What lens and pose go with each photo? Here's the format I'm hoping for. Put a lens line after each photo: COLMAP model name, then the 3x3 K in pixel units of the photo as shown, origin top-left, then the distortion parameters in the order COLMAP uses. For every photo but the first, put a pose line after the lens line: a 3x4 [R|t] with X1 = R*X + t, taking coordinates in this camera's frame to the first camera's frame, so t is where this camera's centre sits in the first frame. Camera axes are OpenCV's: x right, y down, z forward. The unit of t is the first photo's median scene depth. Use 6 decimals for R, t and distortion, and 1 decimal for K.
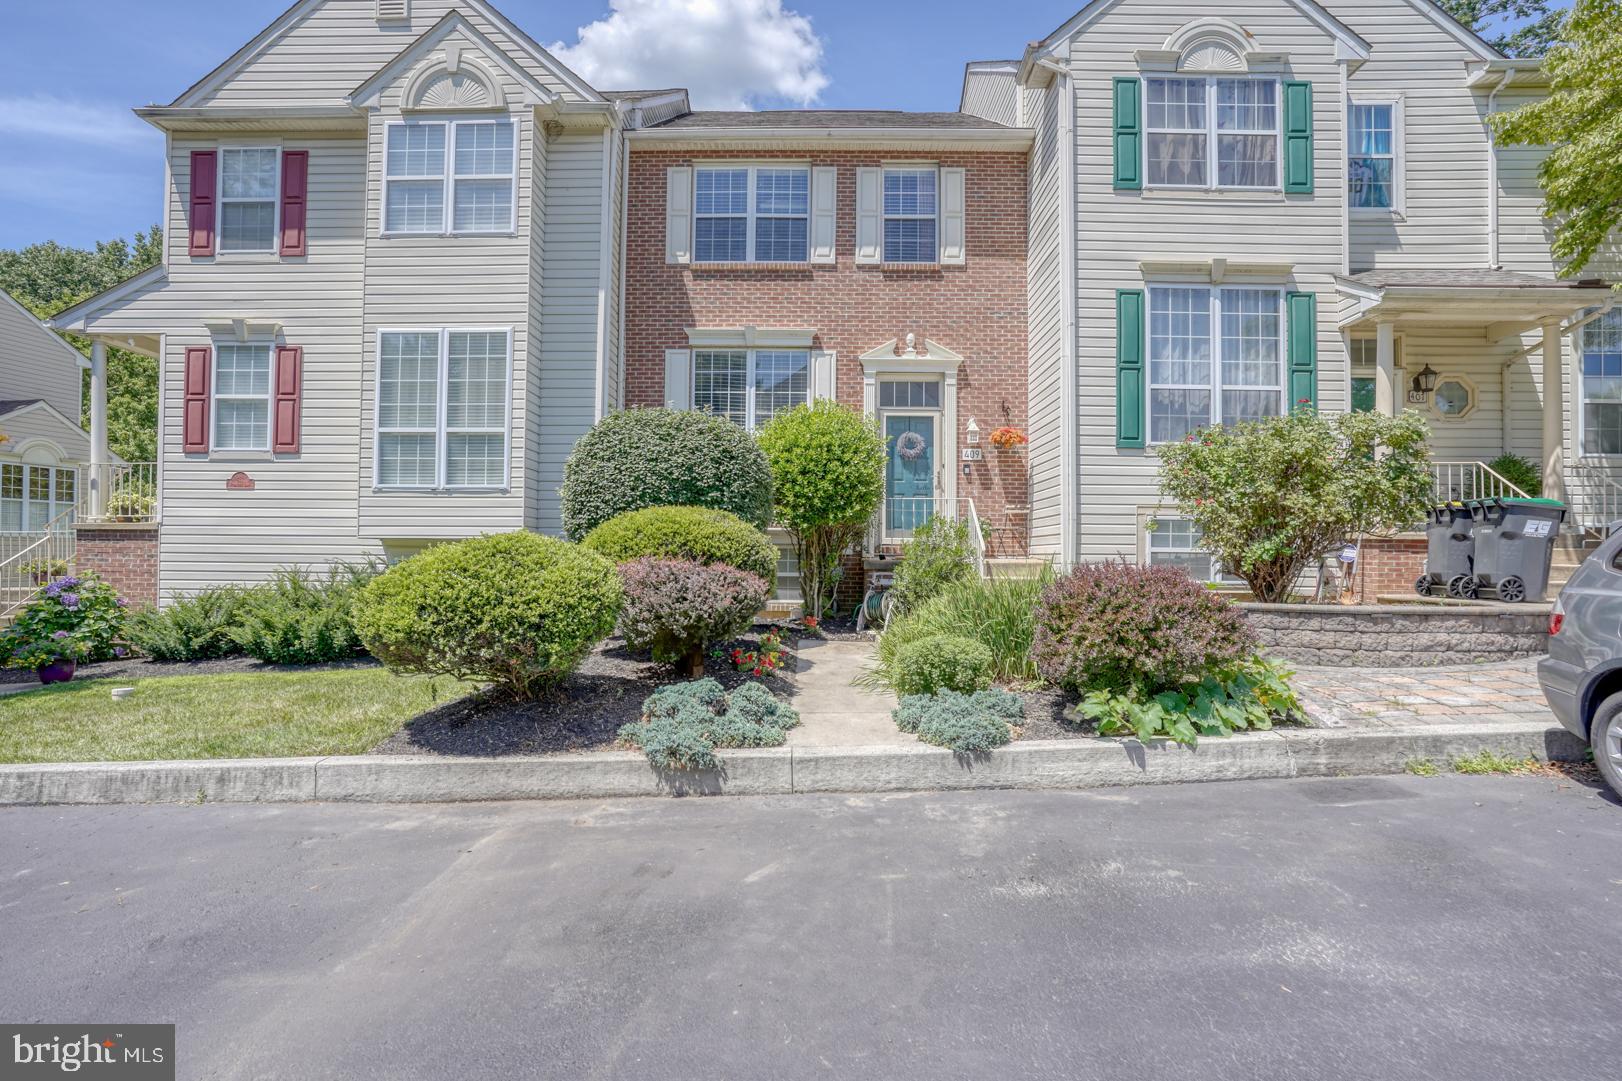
lens RADIAL K [[874.0, 0, 792.3], [0, 874.0, 544.0], [0, 0, 1]] dist [-0.072323, 0.051473]
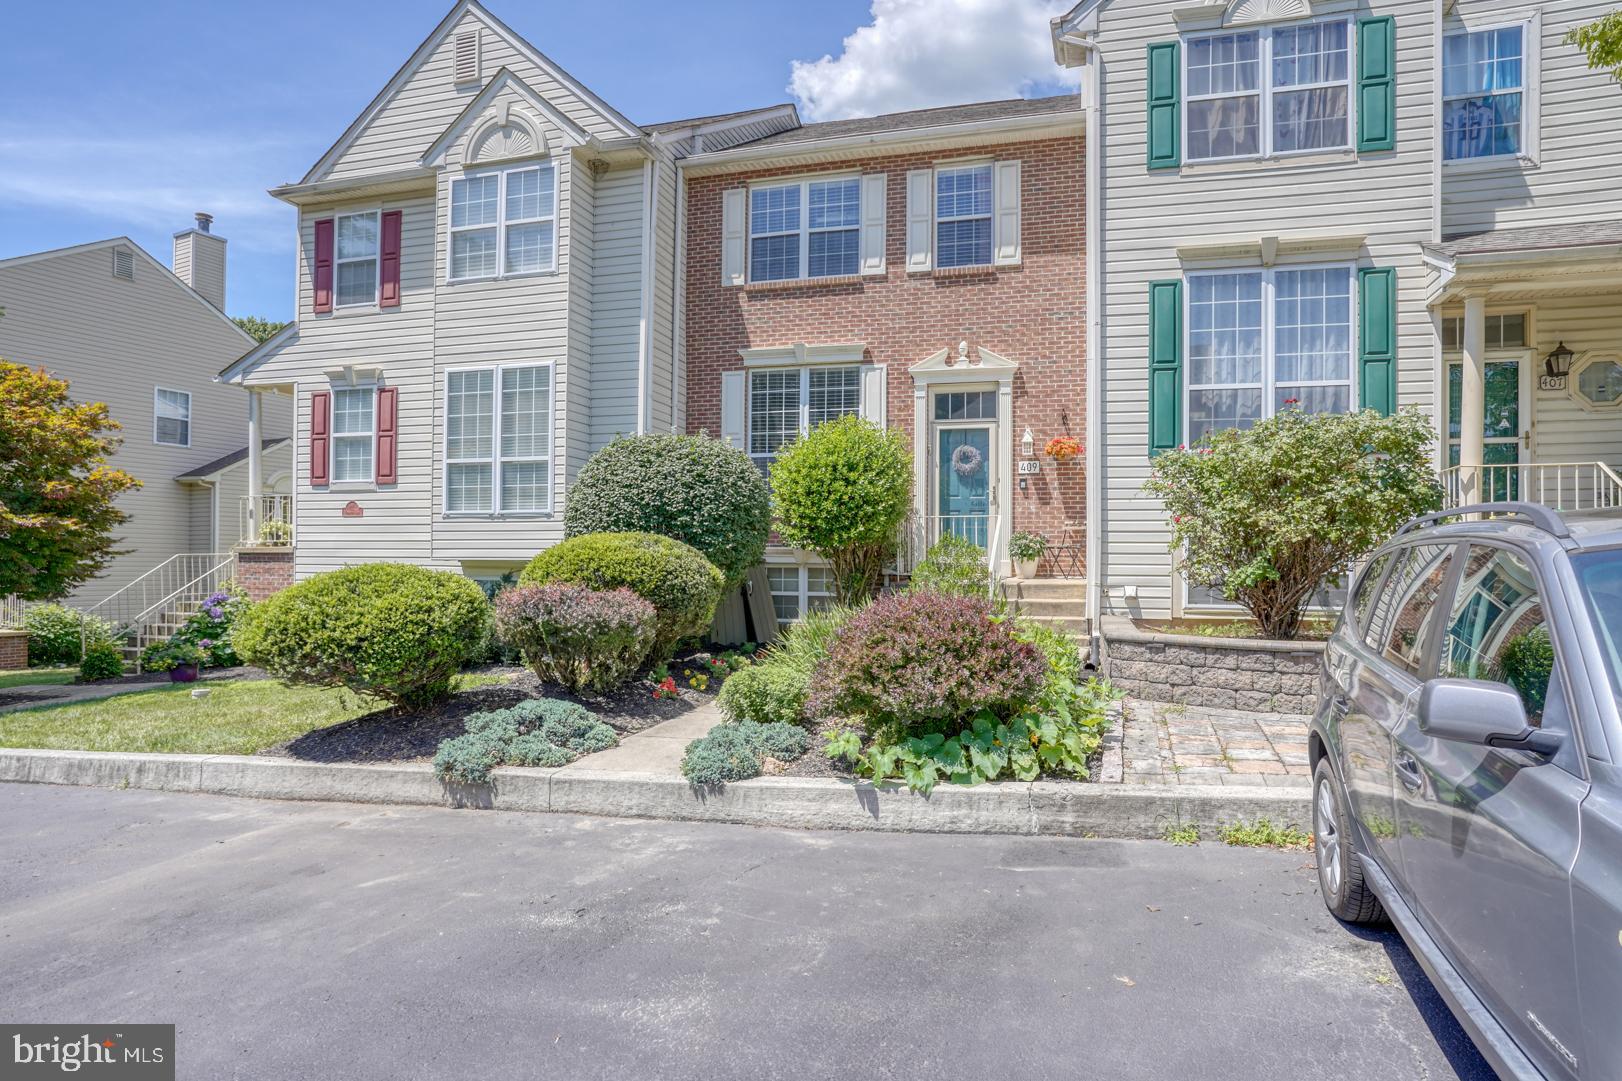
lens RADIAL K [[890.9, 0, 811.8], [0, 890.9, 569.3], [0, 0, 1]] dist [-0.062152, 0.038495]
pose [[0.970936, -0.000977, -0.239338, 0.251869], [0.004488, 0.999890, 0.014125, -0.009276], [0.239298, -0.014789, 0.970834, 0.019399]]
